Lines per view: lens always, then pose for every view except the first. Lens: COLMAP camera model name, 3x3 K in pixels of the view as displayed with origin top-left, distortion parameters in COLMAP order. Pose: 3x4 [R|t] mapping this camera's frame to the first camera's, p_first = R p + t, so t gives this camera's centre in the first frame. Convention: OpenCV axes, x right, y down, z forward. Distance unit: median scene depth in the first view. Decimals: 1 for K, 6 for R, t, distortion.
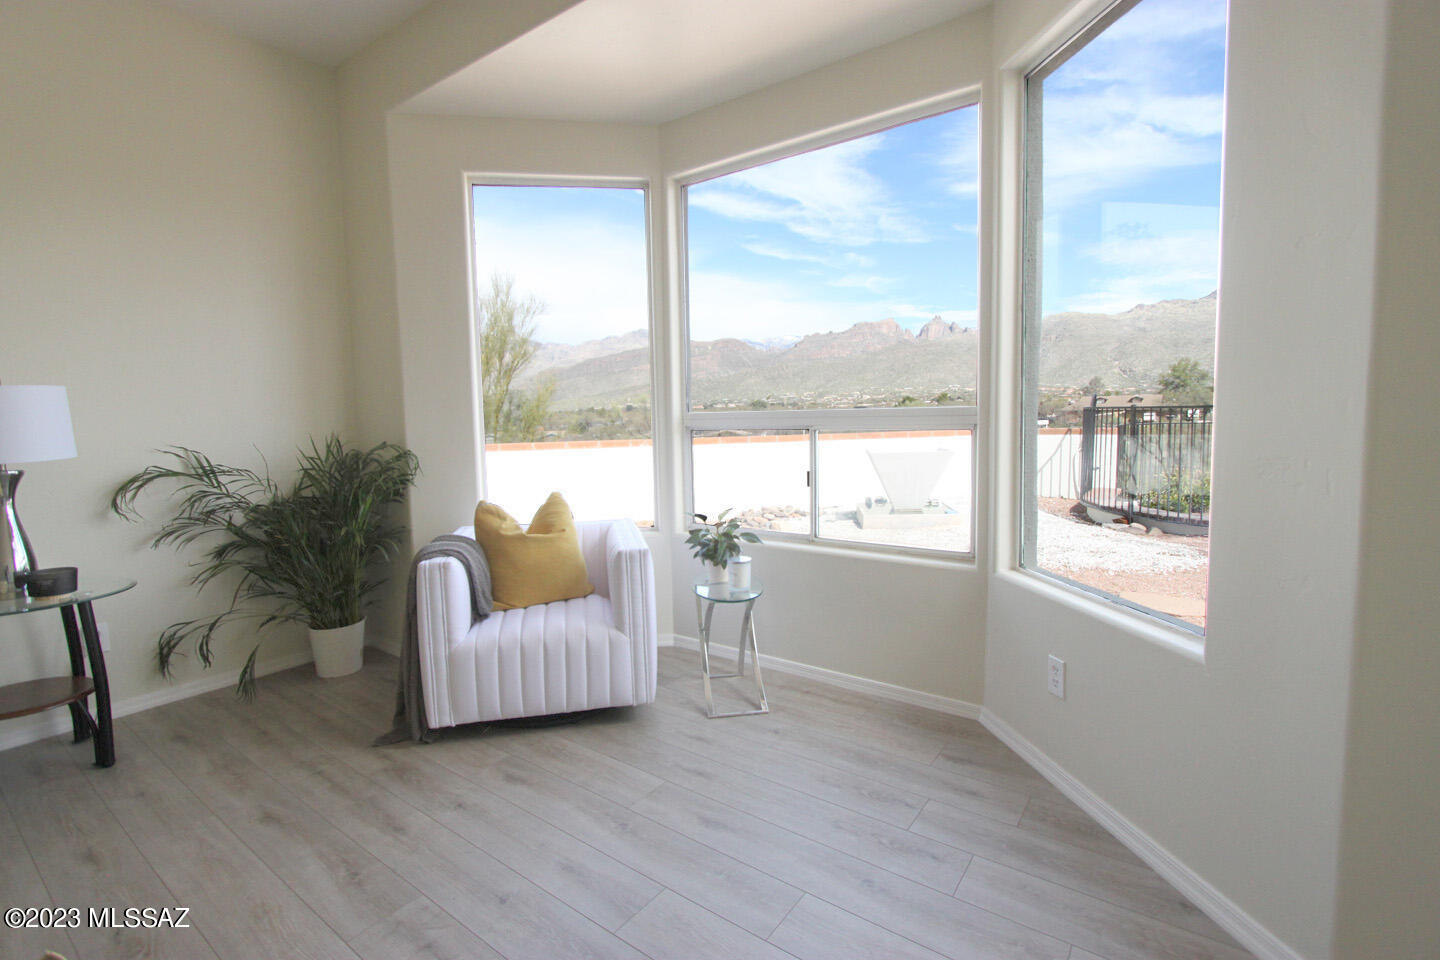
lens RADIAL K [[659.8, 0, 719.1], [0, 659.8, 471.0], [0, 0, 1]] dist [-0.013726, -0.000958]
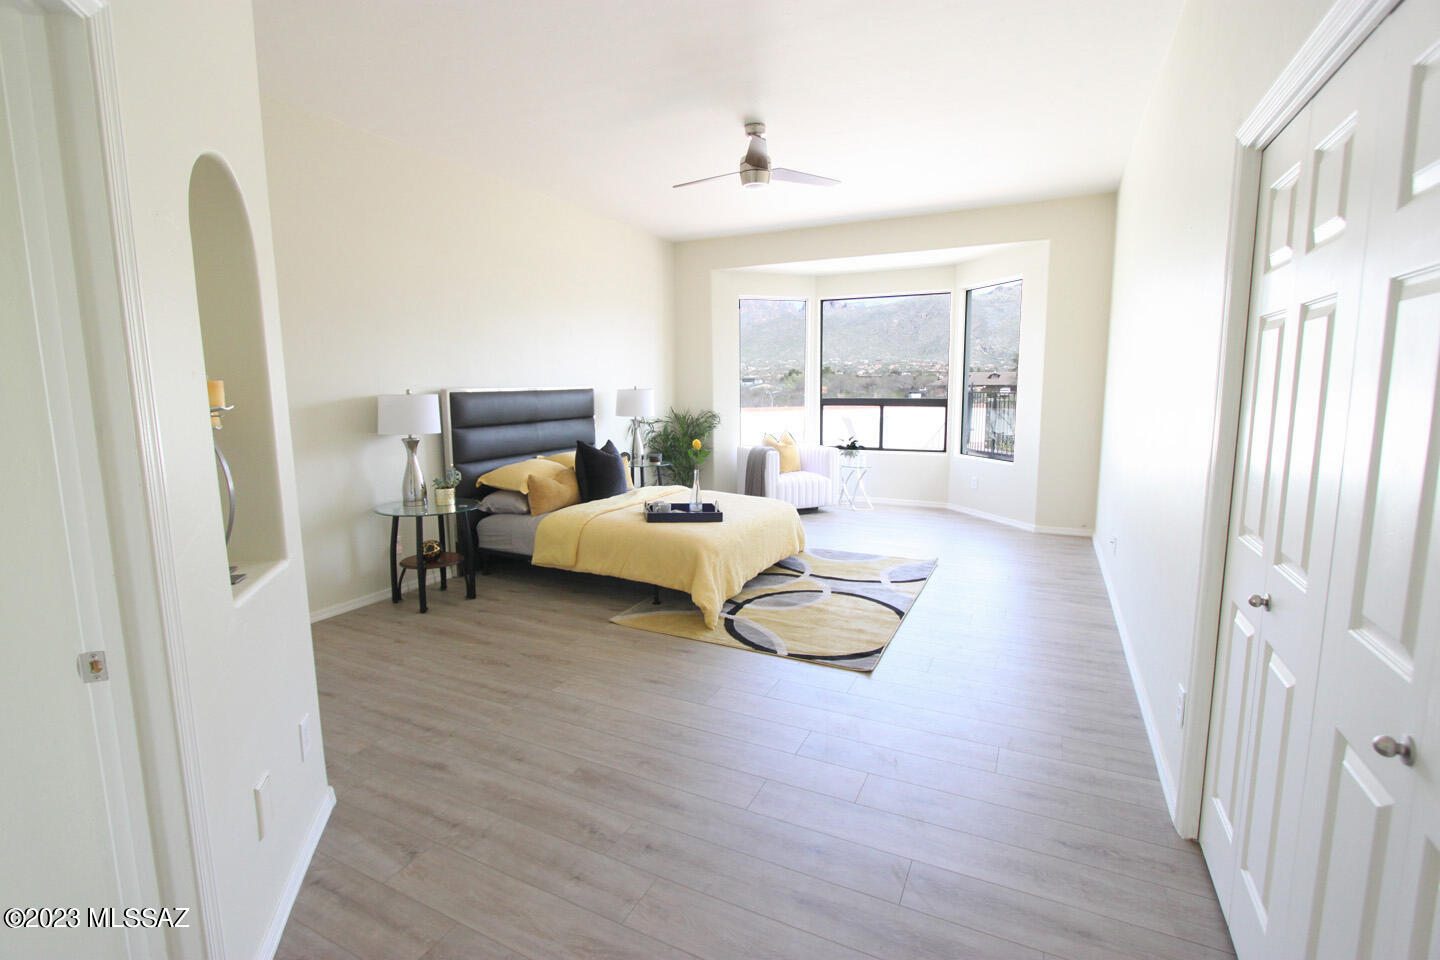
lens RADIAL K [[659.8, 0, 722.2], [0, 659.8, 475.5], [0, 0, 1]] dist [-0.013726, -0.000958]
pose [[0.984475, -0.012283, 0.175093, -0.293267], [0.003308, 0.998670, 0.051457, 0.022966], [-0.175492, -0.050079, 0.983206, -0.451058]]
